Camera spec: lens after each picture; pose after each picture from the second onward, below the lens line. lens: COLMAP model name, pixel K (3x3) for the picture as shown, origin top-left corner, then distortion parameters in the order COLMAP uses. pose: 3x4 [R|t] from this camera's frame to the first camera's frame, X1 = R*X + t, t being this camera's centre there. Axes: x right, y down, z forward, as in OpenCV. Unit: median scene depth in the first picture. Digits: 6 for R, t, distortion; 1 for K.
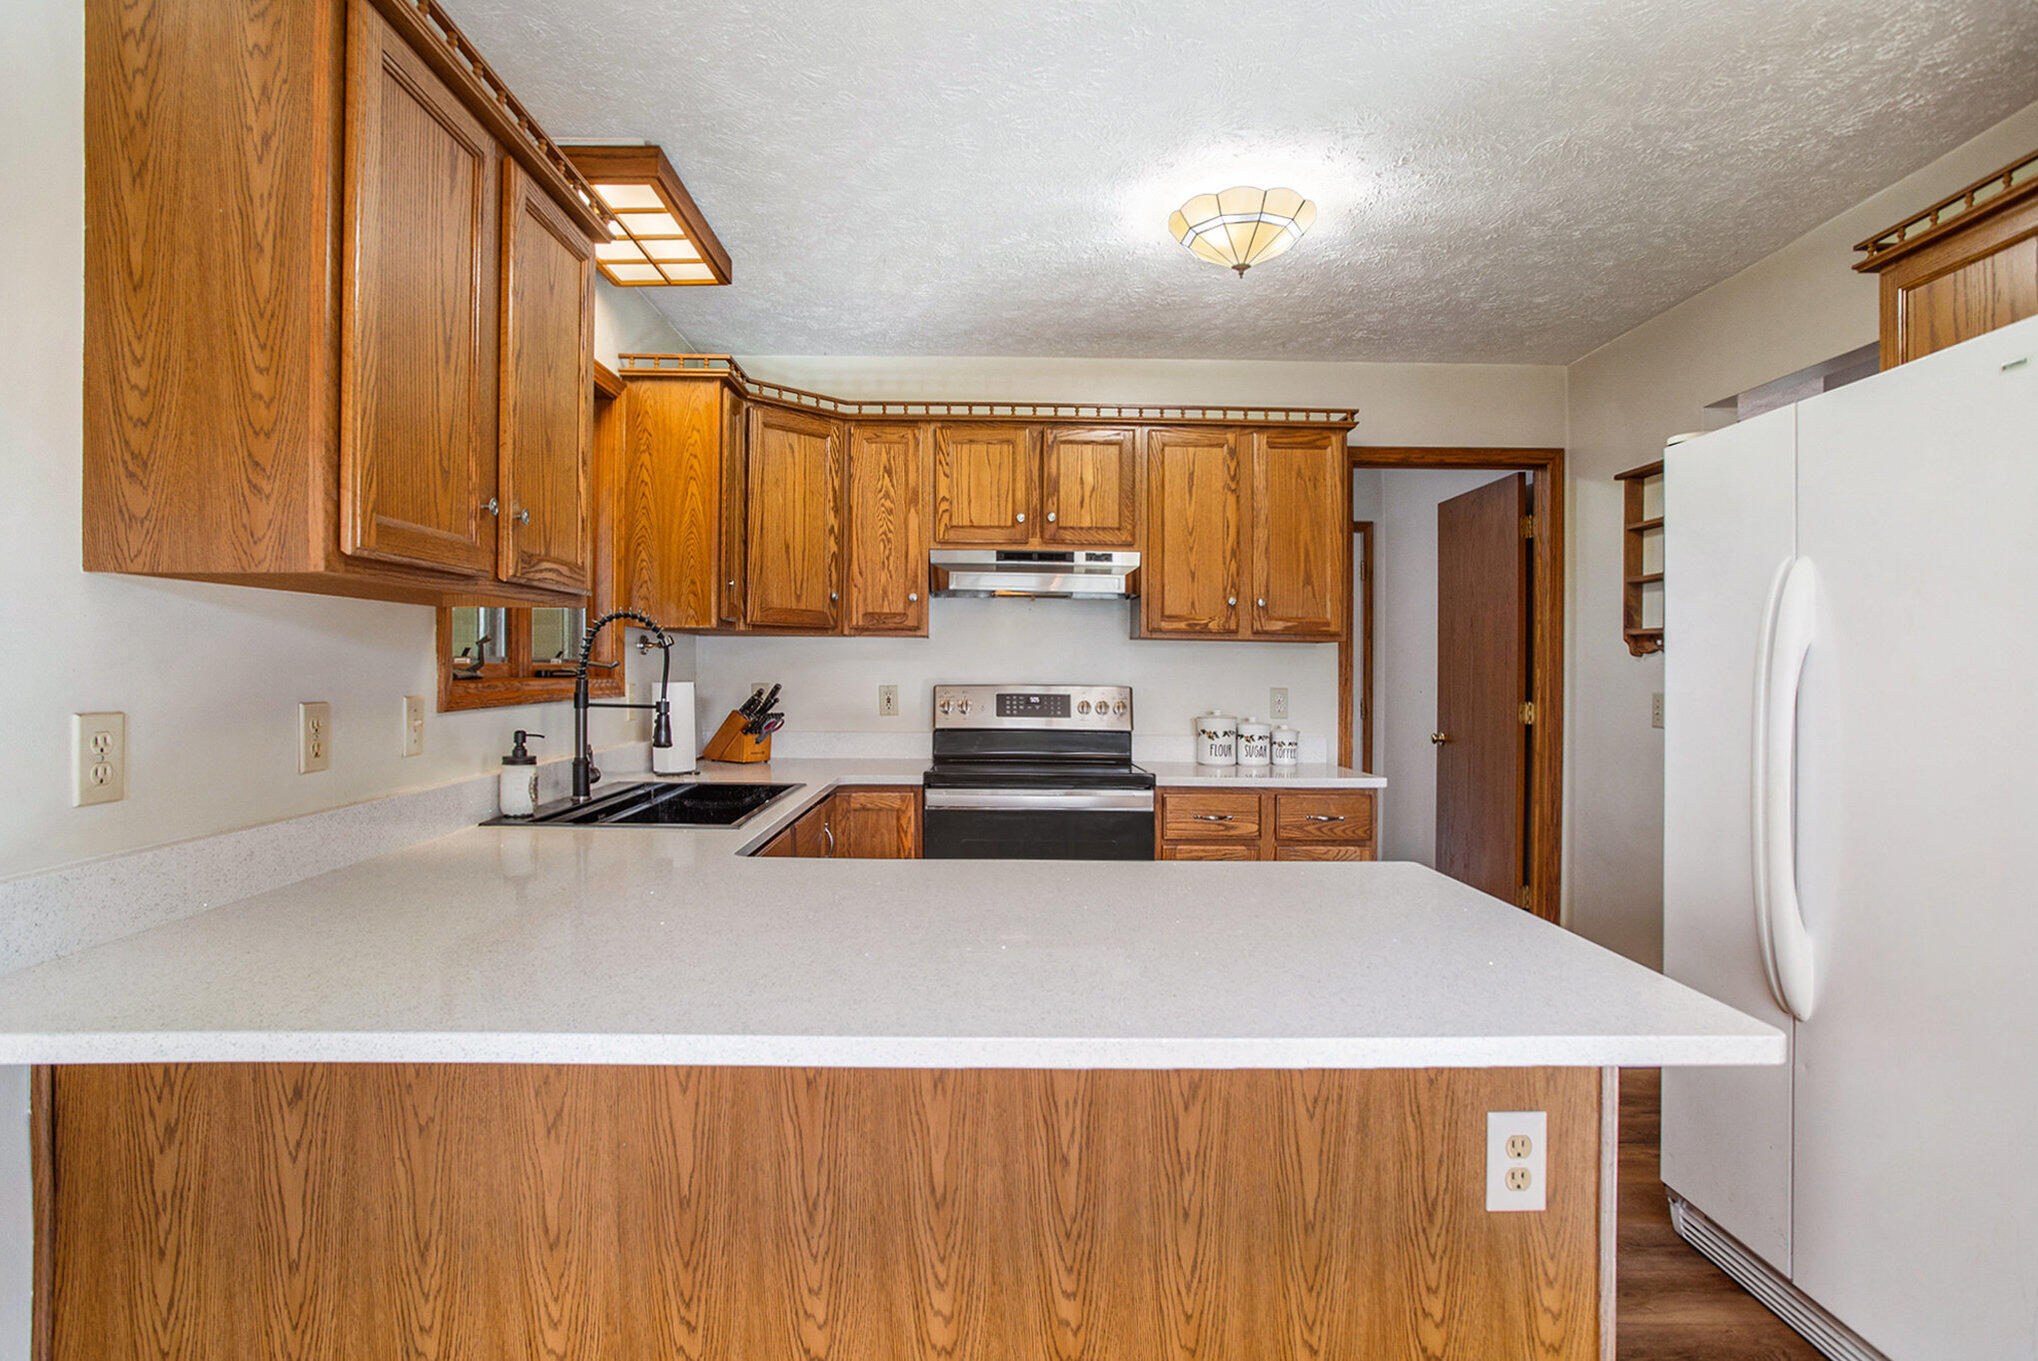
lens RADIAL K [[991.3, 0, 1044.8], [0, 991.3, 684.2], [0, 0, 1]] dist [-0.104174, 0.037883]
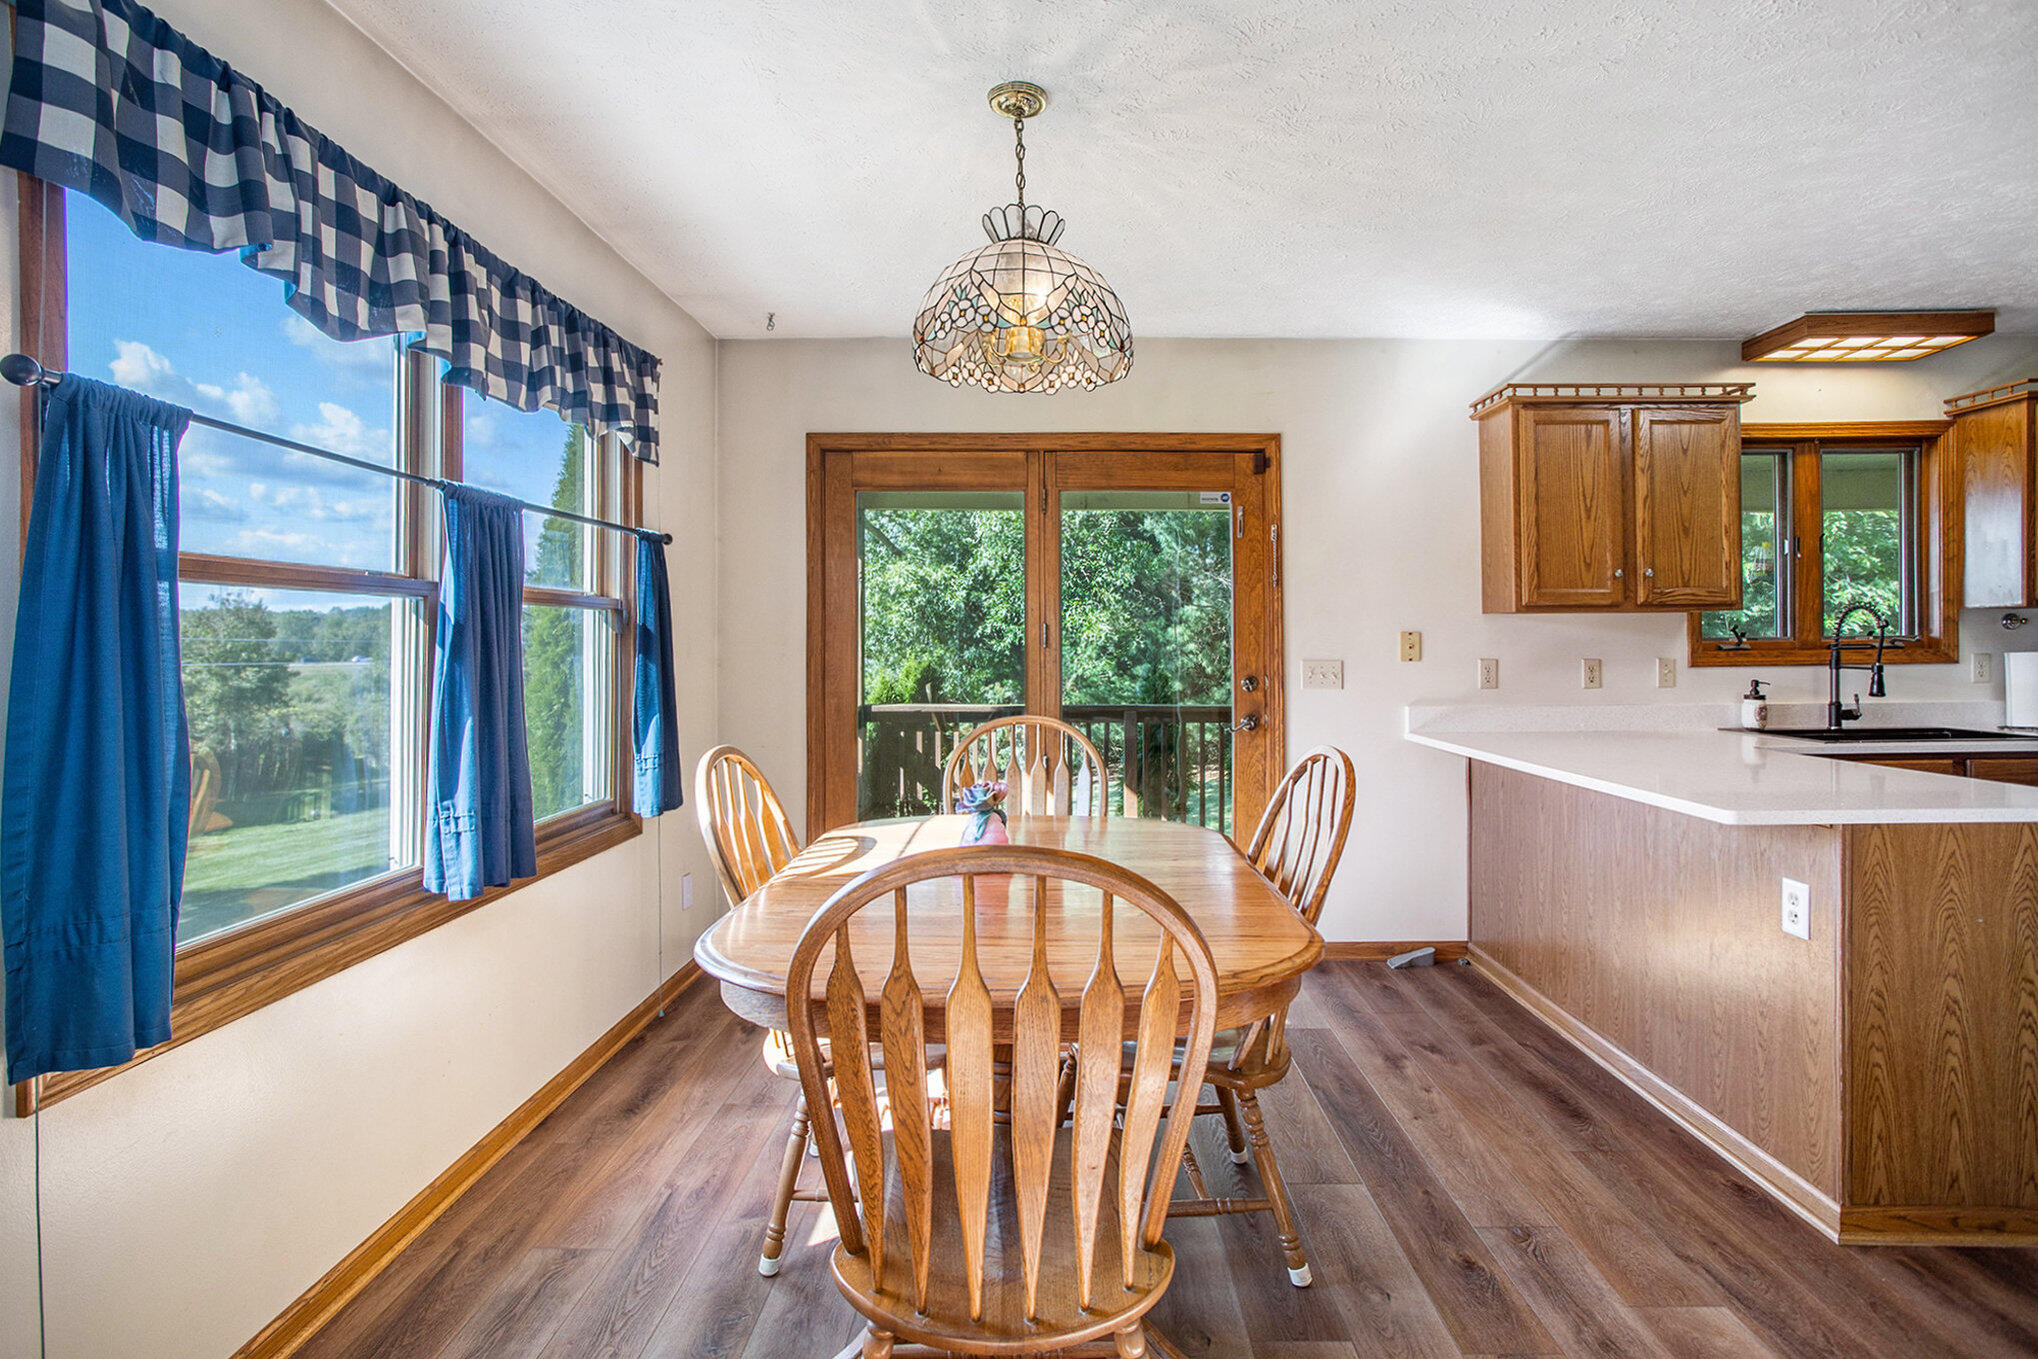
lens RADIAL K [[1008.3, 0, 1065.8], [0, 1008.3, 655.2], [0, 0, 1]] dist [-0.061190, 0.033359]
pose [[-0.032979, 0.002841, -0.999452, 0.898505], [-0.009974, 0.999945, 0.003172, 0.007198], [0.999406, 0.010073, -0.032949, -0.130082]]
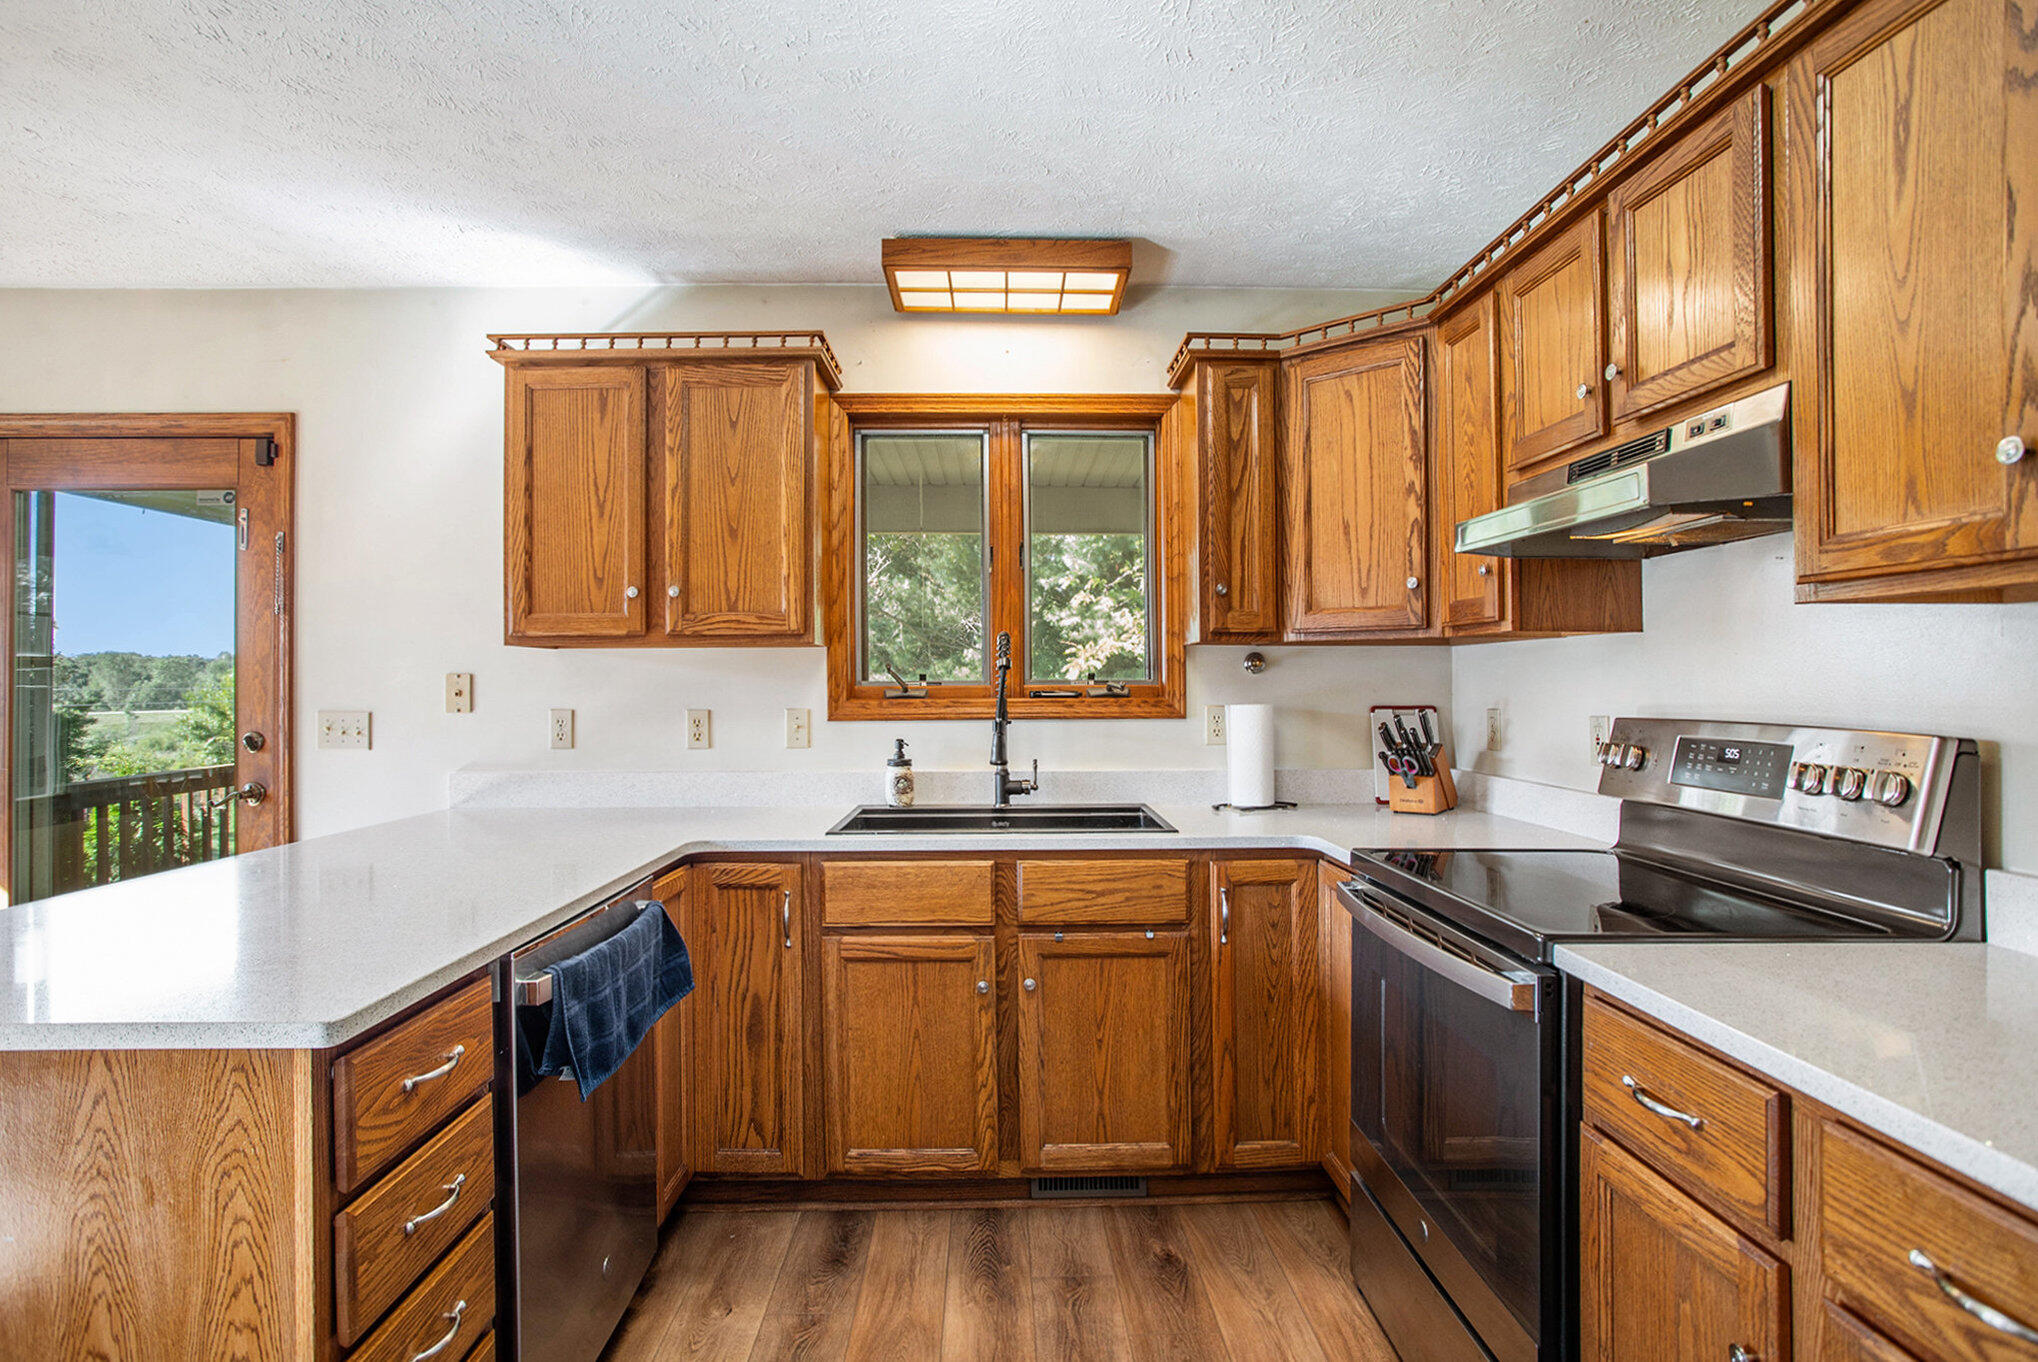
lens RADIAL K [[1017.4, 0, 1006.7], [0, 1017.4, 676.3], [0, 0, 1]] dist [-0.059662, 0.024447]
pose [[-0.007634, -0.015785, -0.999846, 0.558726], [-0.010840, 0.999818, -0.015702, -0.010963], [0.999912, 0.010718, -0.007804, 0.811451]]
